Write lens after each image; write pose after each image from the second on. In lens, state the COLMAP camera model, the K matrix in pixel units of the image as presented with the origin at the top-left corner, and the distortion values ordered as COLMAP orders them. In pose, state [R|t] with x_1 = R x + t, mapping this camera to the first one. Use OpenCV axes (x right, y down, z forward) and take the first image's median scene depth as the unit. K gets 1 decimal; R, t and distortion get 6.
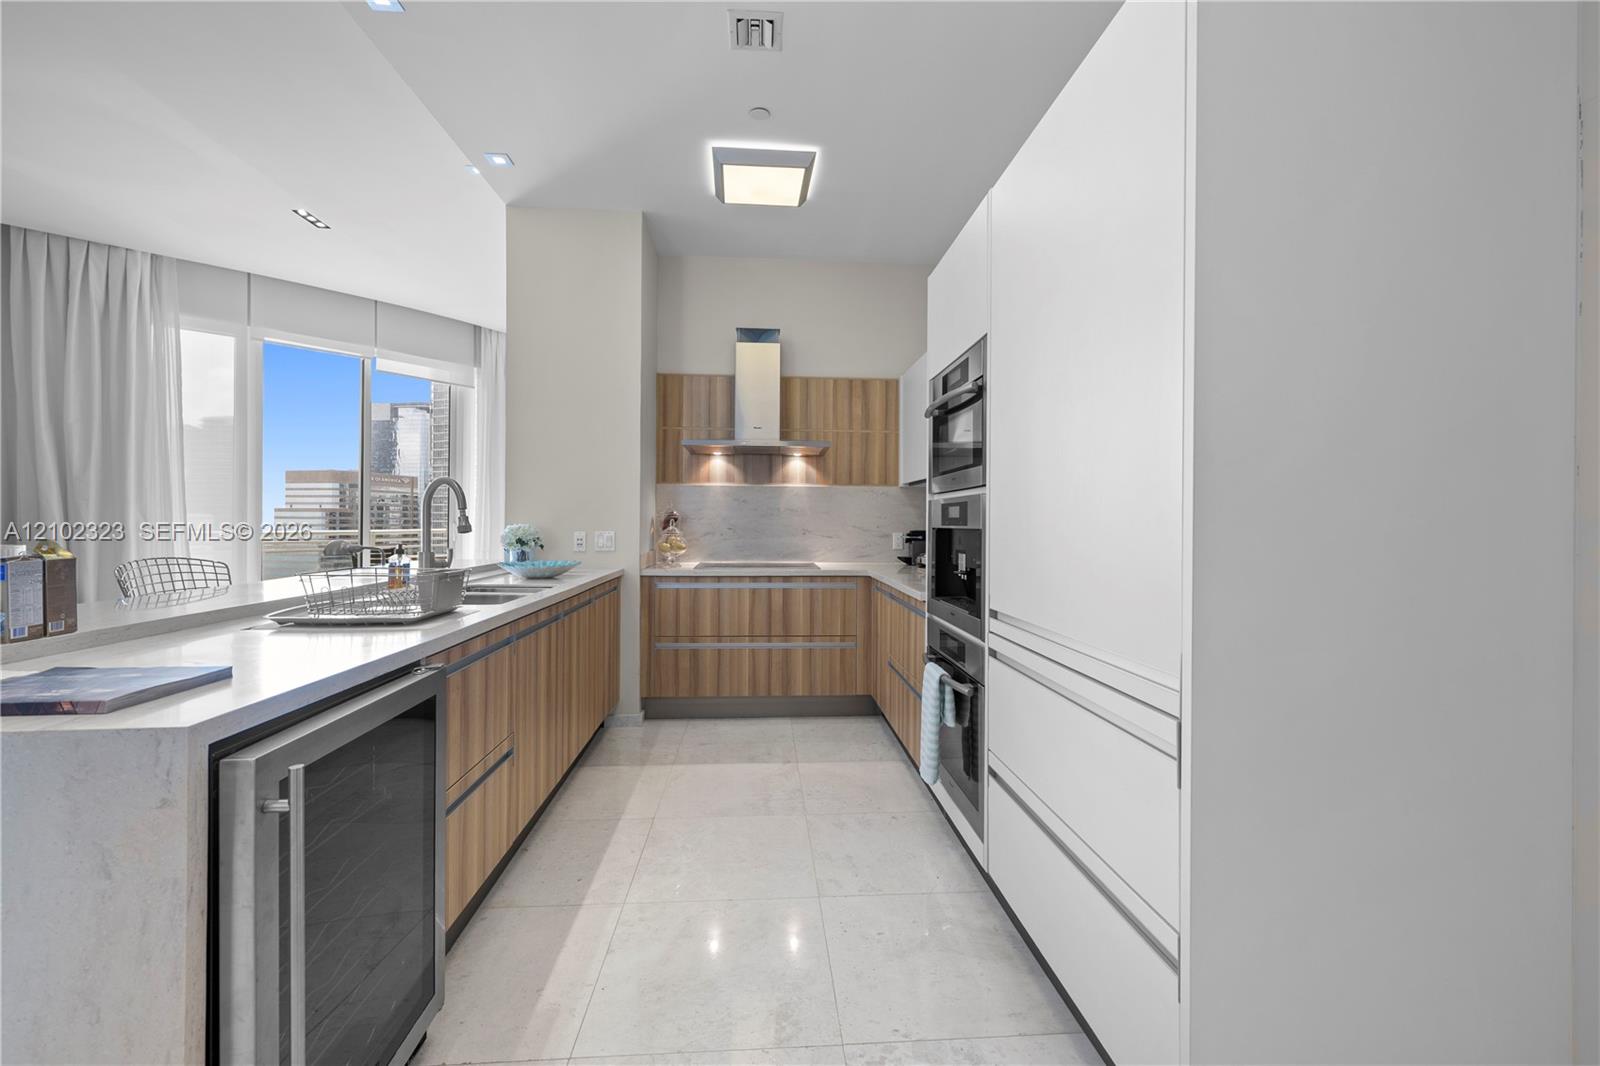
lens RADIAL K [[678.8, 0, 807.0], [0, 678.8, 523.1], [0, 0, 1]] dist [0.001106, 0.000017]
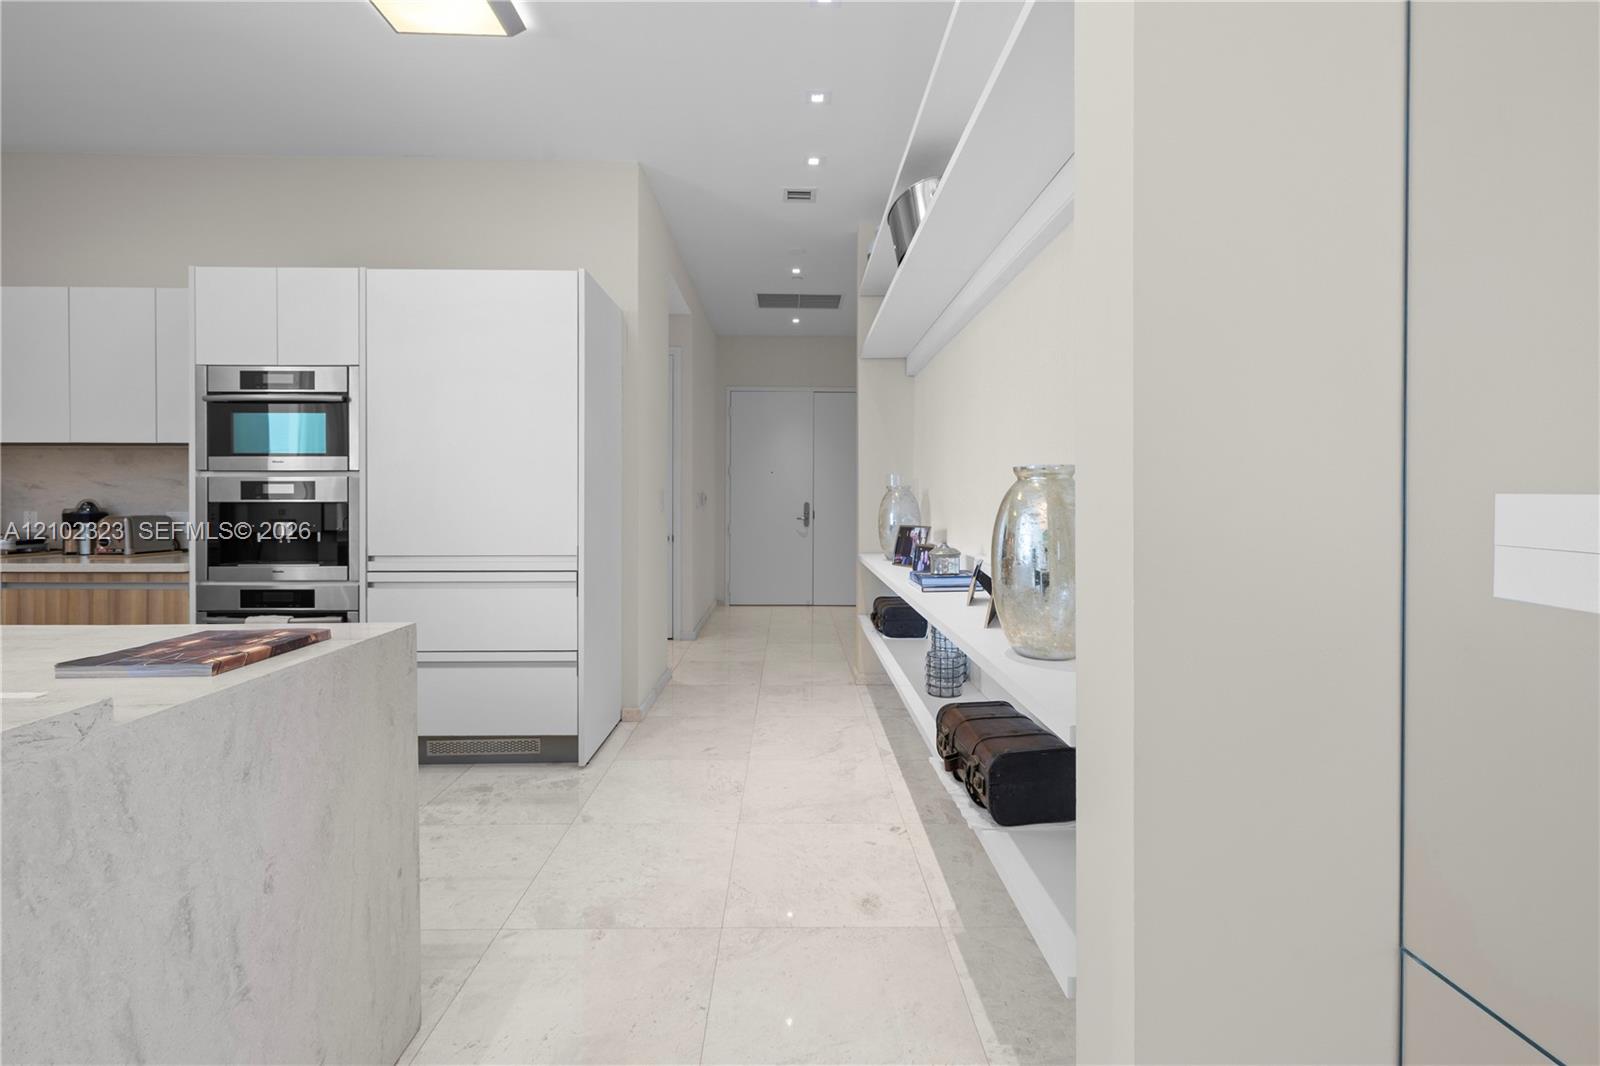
lens RADIAL K [[684.2, 0, 804.4], [0, 684.2, 498.0], [0, 0, 1]] dist [0.002246, 0.000029]
pose [[0.051439, -0.005050, 0.998663, -0.574704], [0.001702, 0.999986, 0.004969, -0.002598], [-0.998675, 0.001444, 0.051447, -0.008841]]
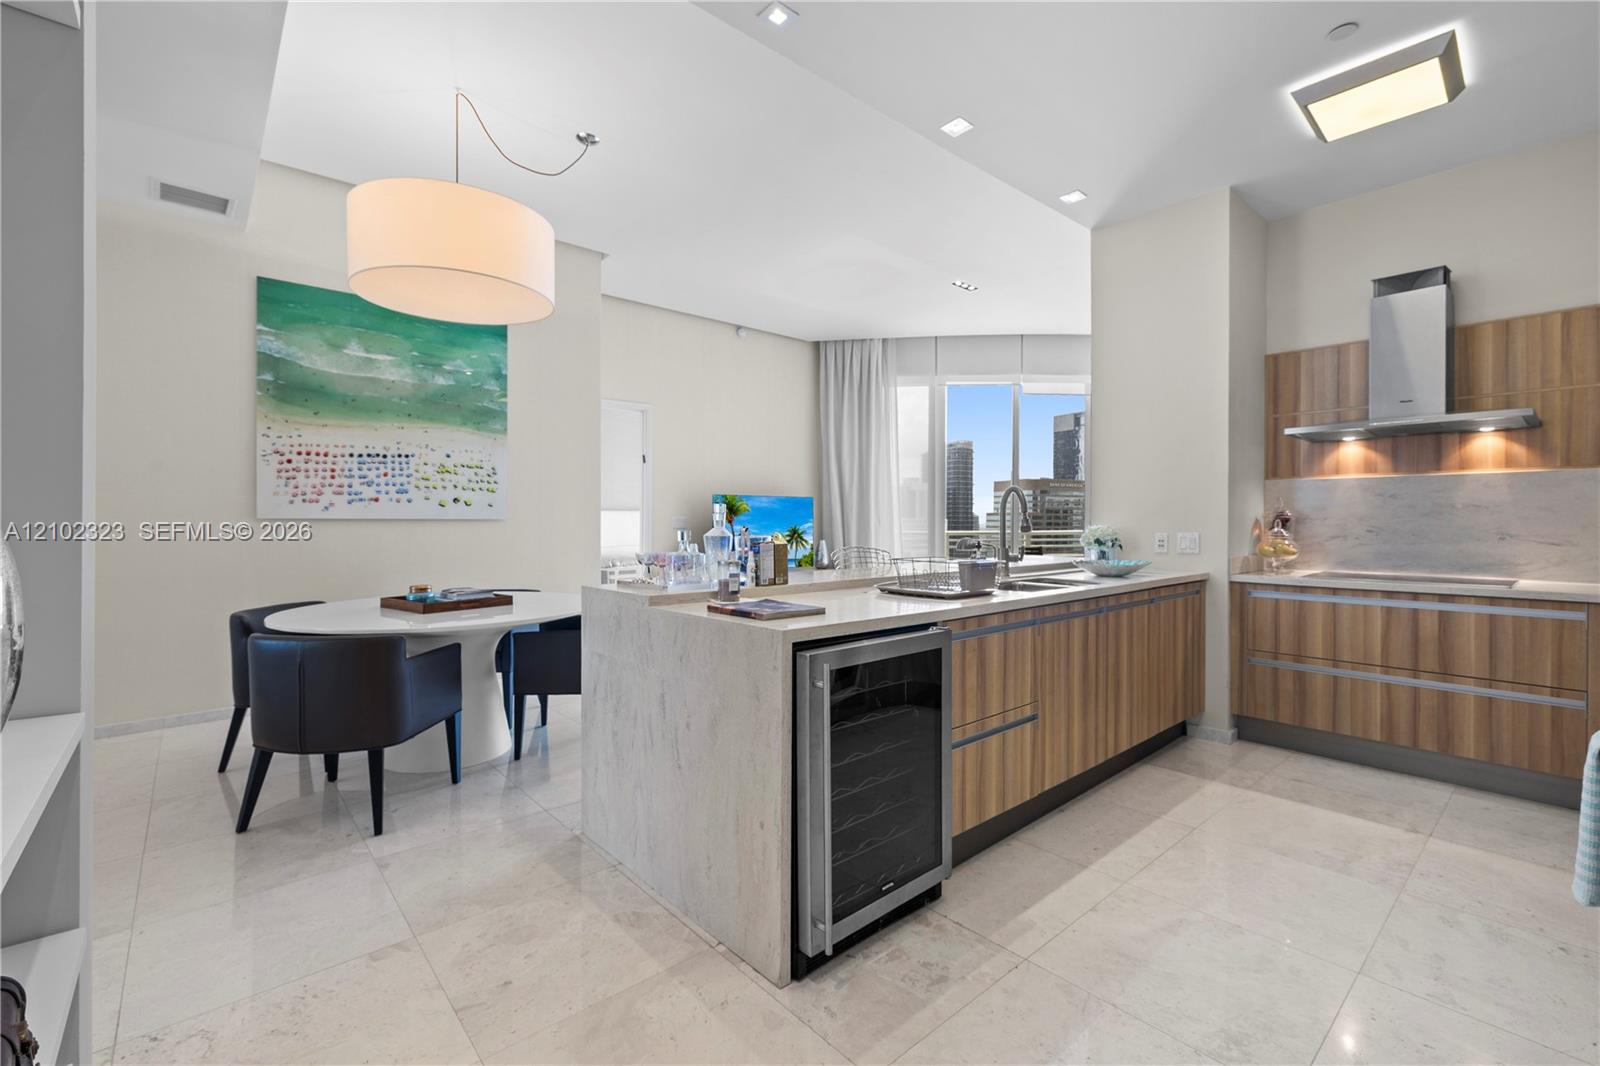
lens RADIAL K [[691.1, 0, 804.4], [0, 691.1, 524.6], [0, 0, 1]] dist [0.000611, -0.000028]
pose [[0.603917, -0.001621, -0.797045, 0.151638], [0.000856, 0.999999, -0.001384, 0.001268], [0.797047, 0.000153, 0.603918, -0.027466]]
